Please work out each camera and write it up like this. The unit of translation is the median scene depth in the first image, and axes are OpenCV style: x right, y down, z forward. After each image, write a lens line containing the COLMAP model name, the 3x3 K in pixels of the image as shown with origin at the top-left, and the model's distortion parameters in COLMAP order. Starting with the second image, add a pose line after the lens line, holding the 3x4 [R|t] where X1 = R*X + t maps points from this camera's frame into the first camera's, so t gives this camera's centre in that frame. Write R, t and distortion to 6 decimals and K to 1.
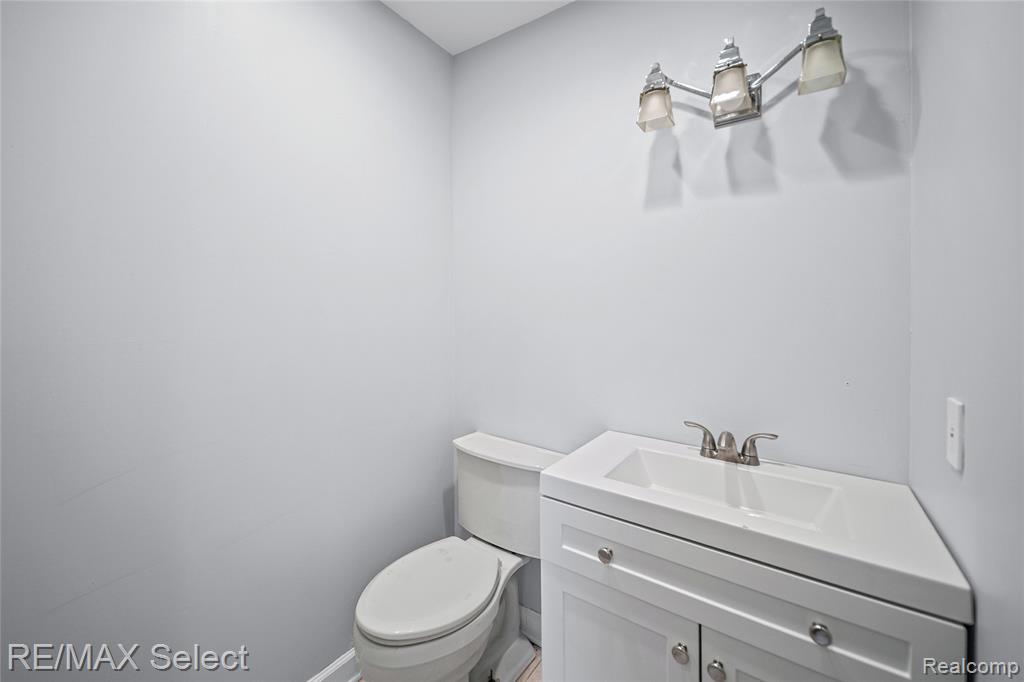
lens RADIAL K [[414.8, 0, 525.9], [0, 414.8, 311.4], [0, 0, 1]] dist [-0.001455, -0.000602]
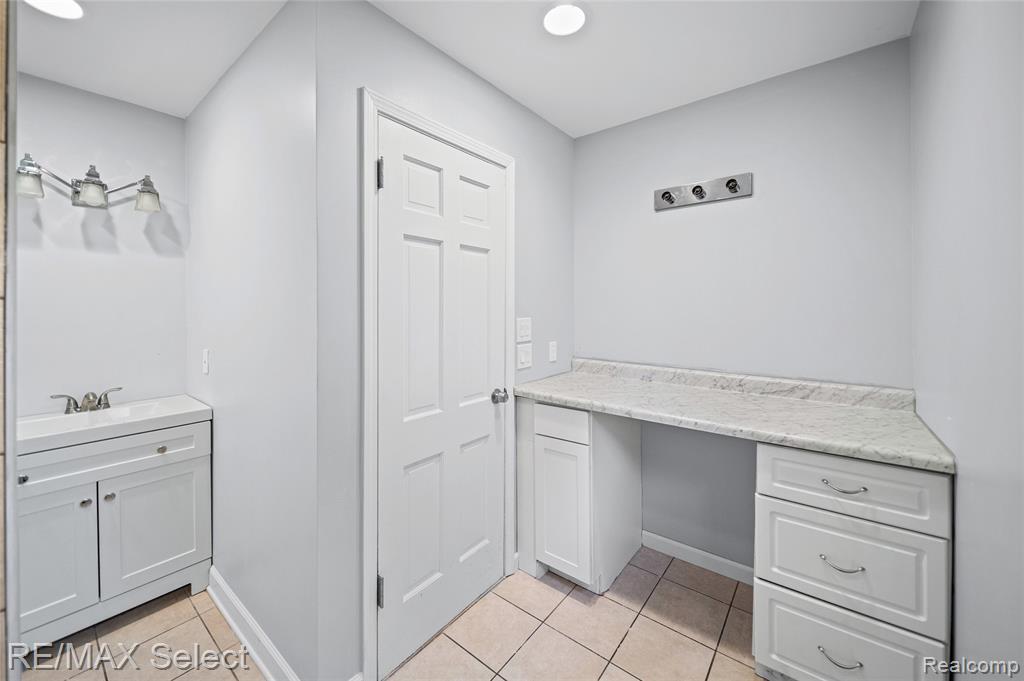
lens RADIAL K [[397.8, 0, 491.6], [0, 397.8, 307.6], [0, 0, 1]] dist [-0.000005, -0.000552]
pose [[0.124570, 0.002955, 0.992206, -0.893208], [0.015913, 0.999861, -0.004975, -0.020123], [-0.992083, 0.016408, 0.124505, -0.809390]]
